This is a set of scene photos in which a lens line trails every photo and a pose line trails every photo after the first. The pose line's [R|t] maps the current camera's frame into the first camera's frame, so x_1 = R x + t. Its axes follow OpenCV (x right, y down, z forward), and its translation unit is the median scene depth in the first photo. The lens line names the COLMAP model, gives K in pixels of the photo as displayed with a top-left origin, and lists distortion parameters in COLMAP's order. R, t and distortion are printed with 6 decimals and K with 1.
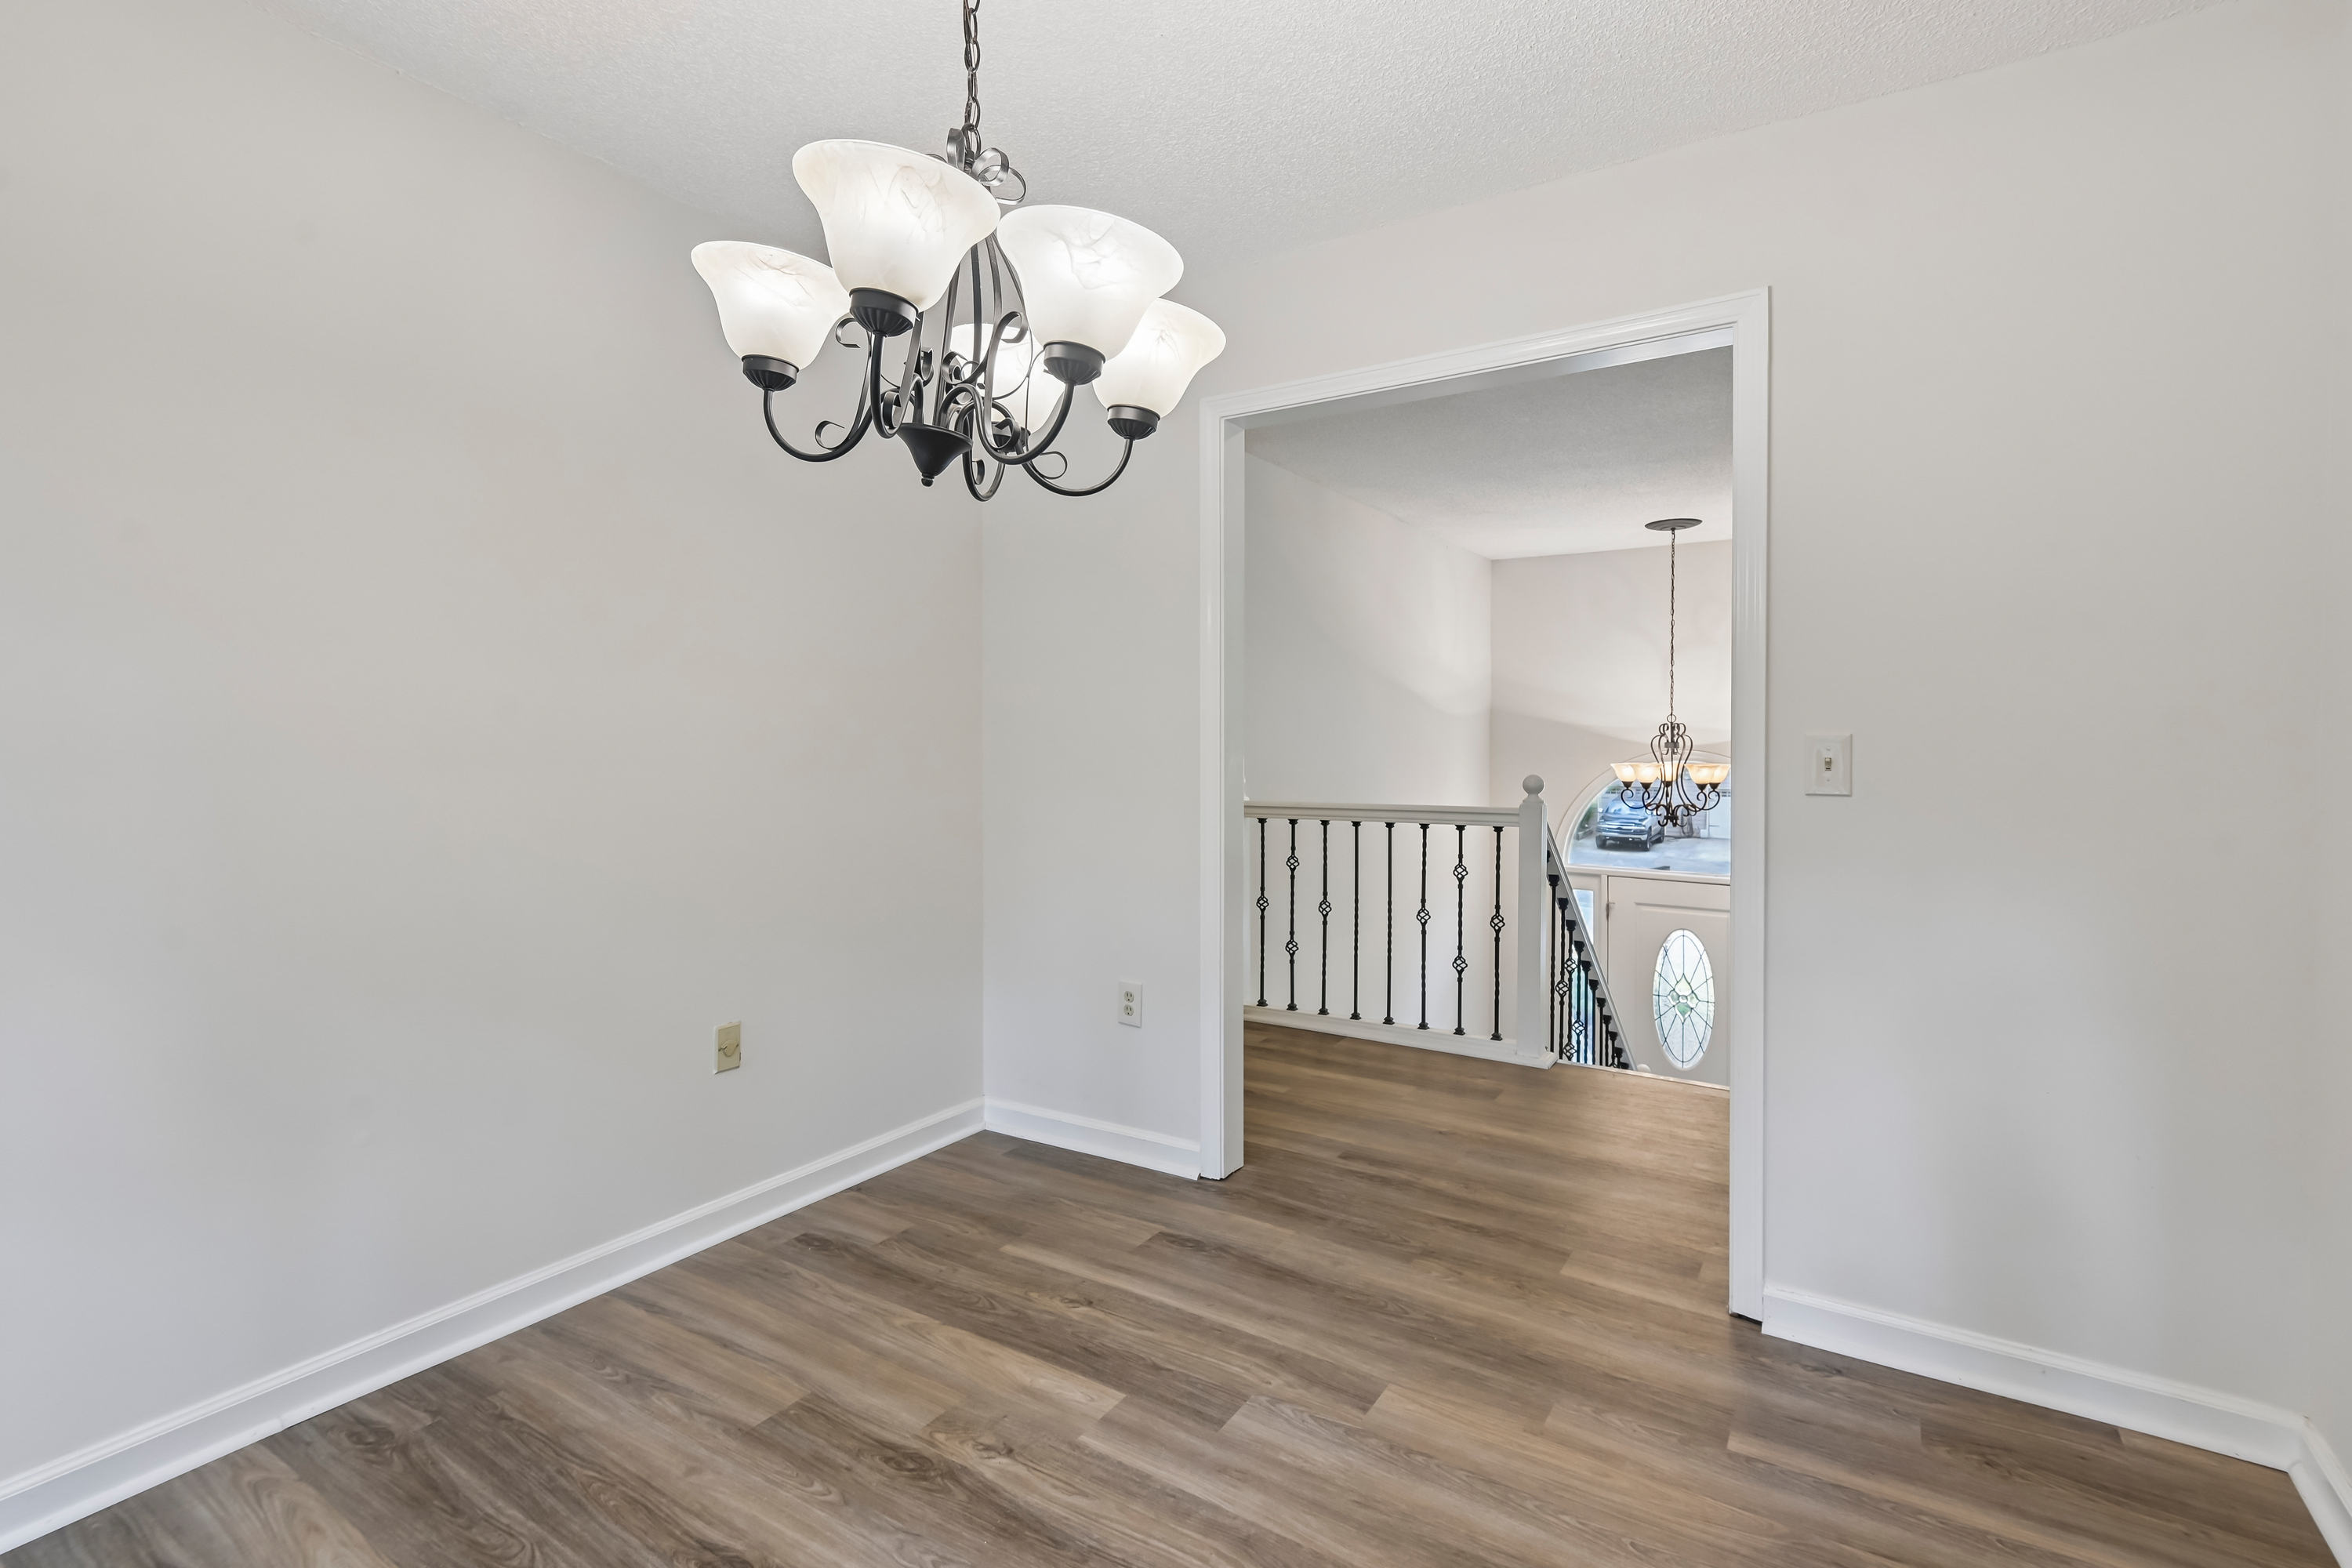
lens RADIAL K [[1082.4, 0, 1188.9], [0, 1082.4, 766.7], [0, 0, 1]] dist [0.004118, -0.000699]
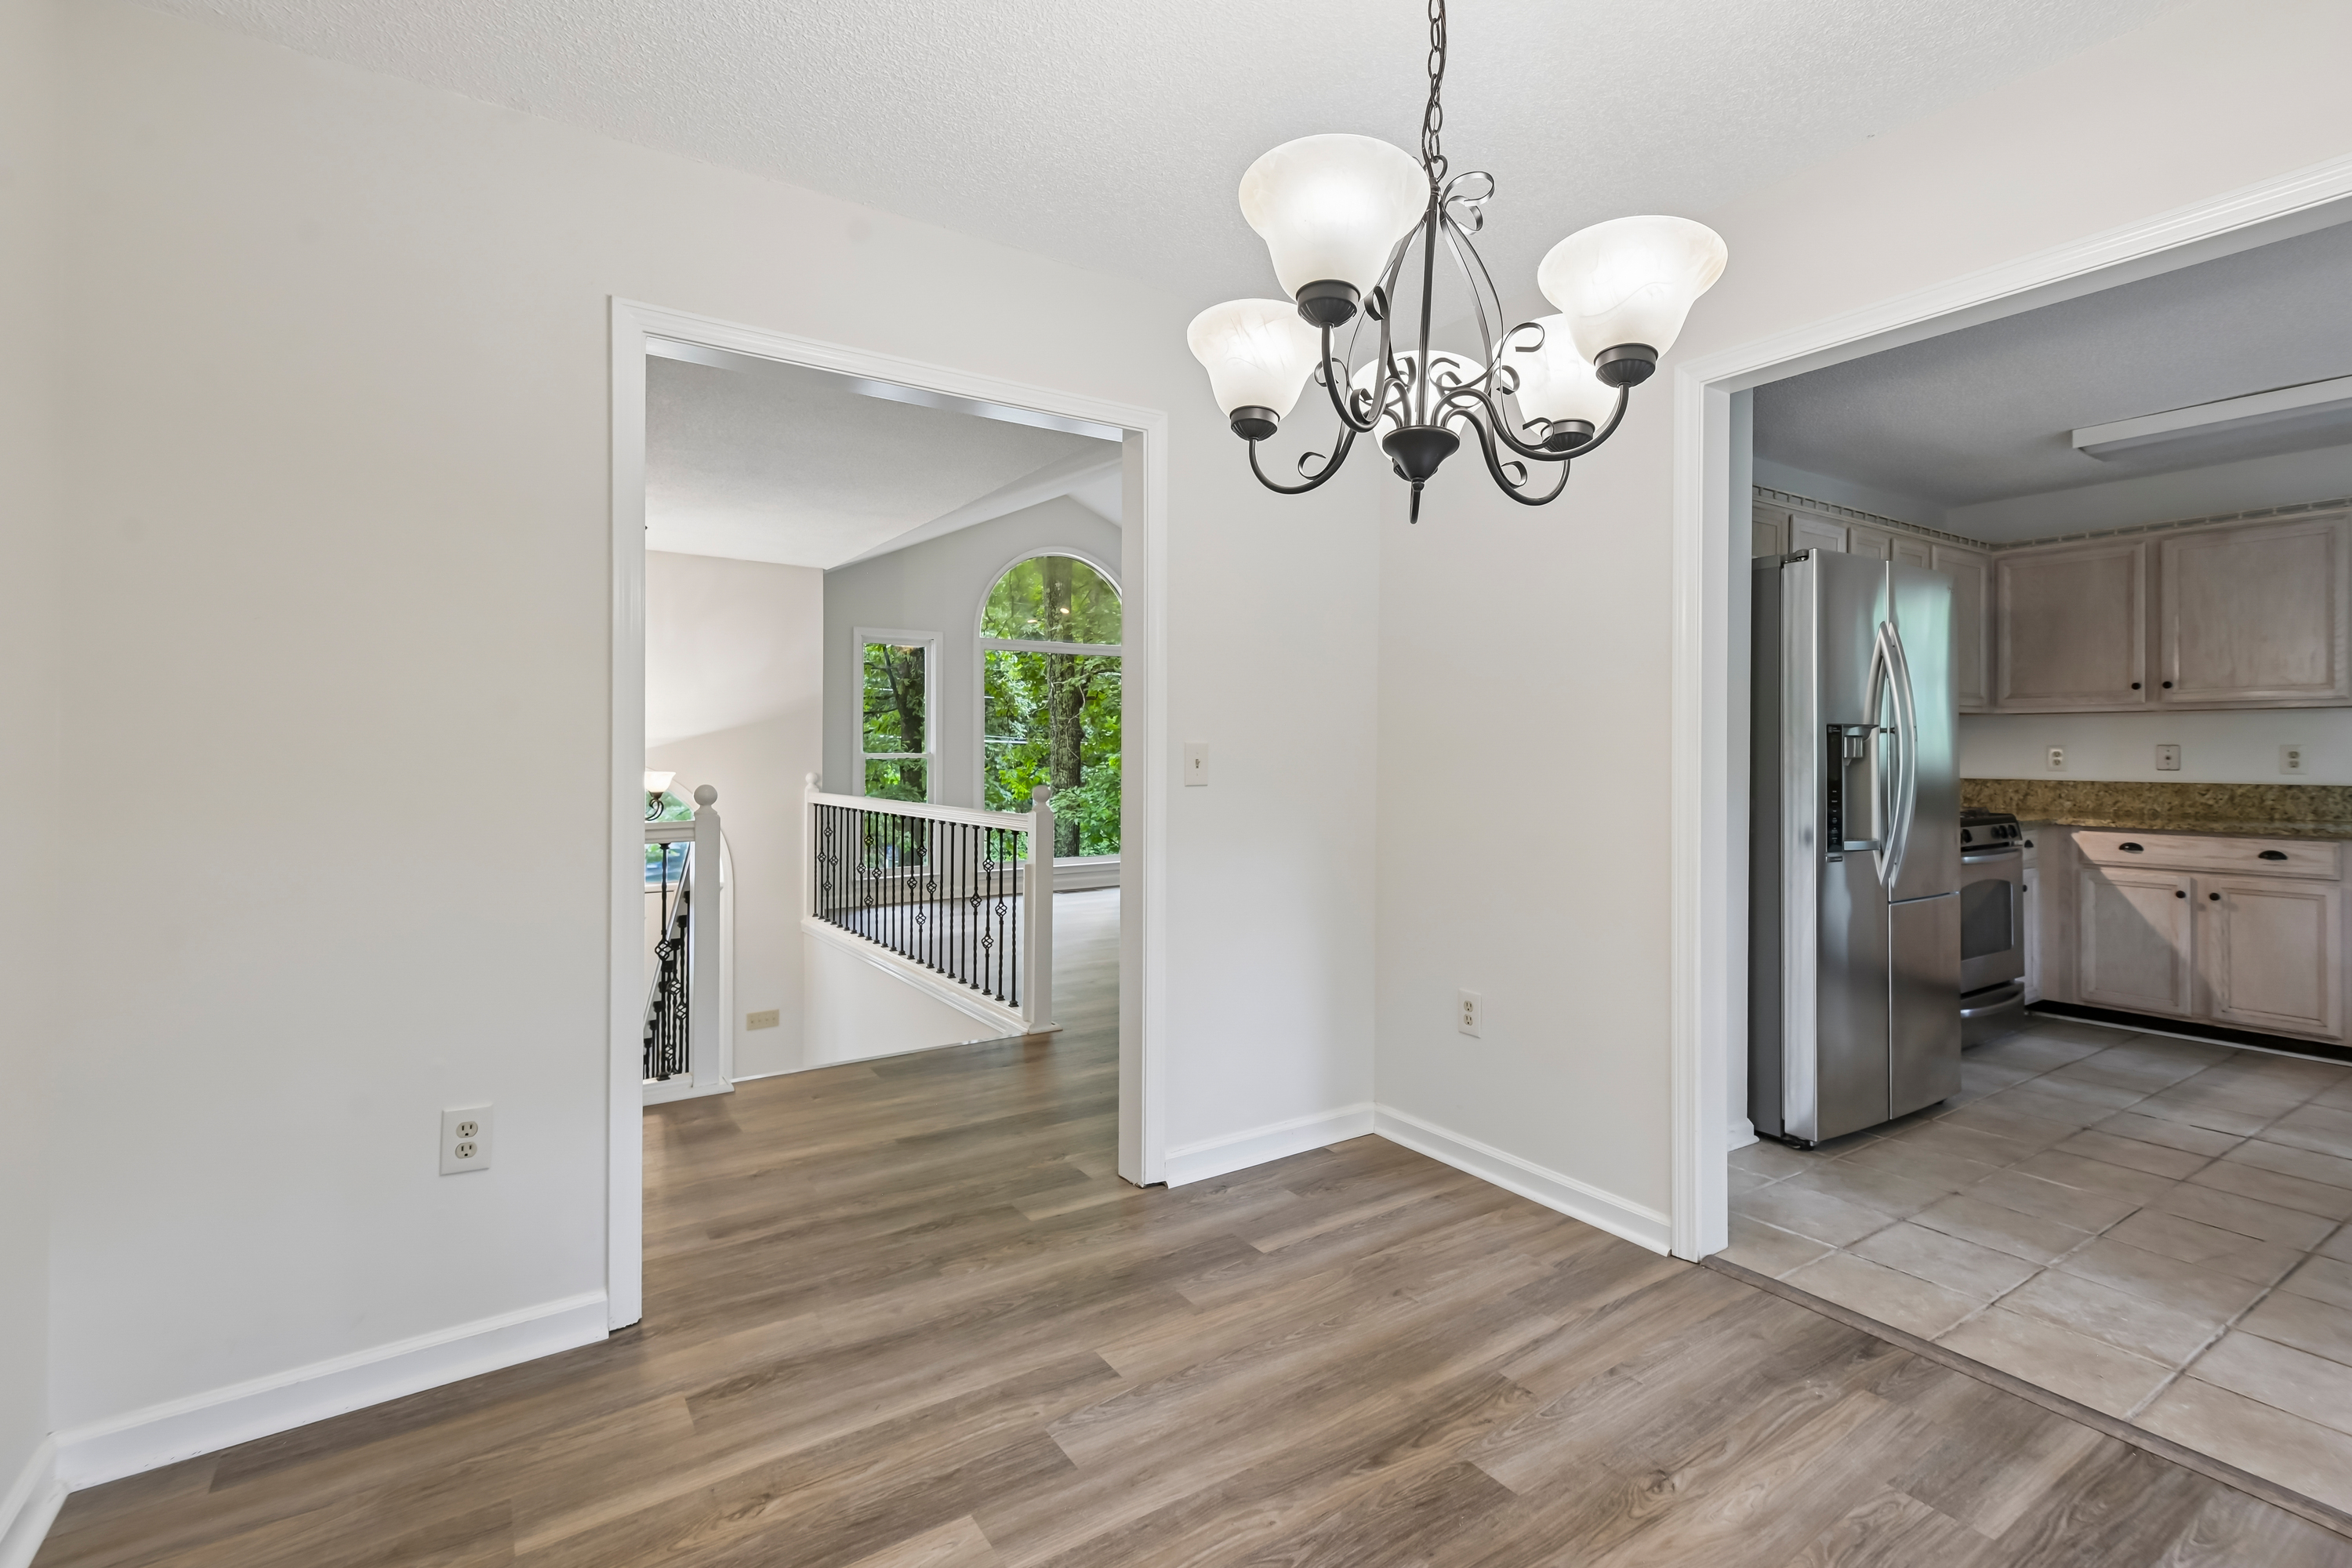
lens RADIAL K [[1082.1, 0, 1177.9], [0, 1082.1, 747.7], [0, 0, 1]] dist [0.000735, -0.000902]
pose [[0.405362, -0.006392, 0.914134, -0.675212], [0.028705, 0.999571, -0.005740, -0.013485], [-0.913705, 0.028567, 0.405372, 0.427864]]
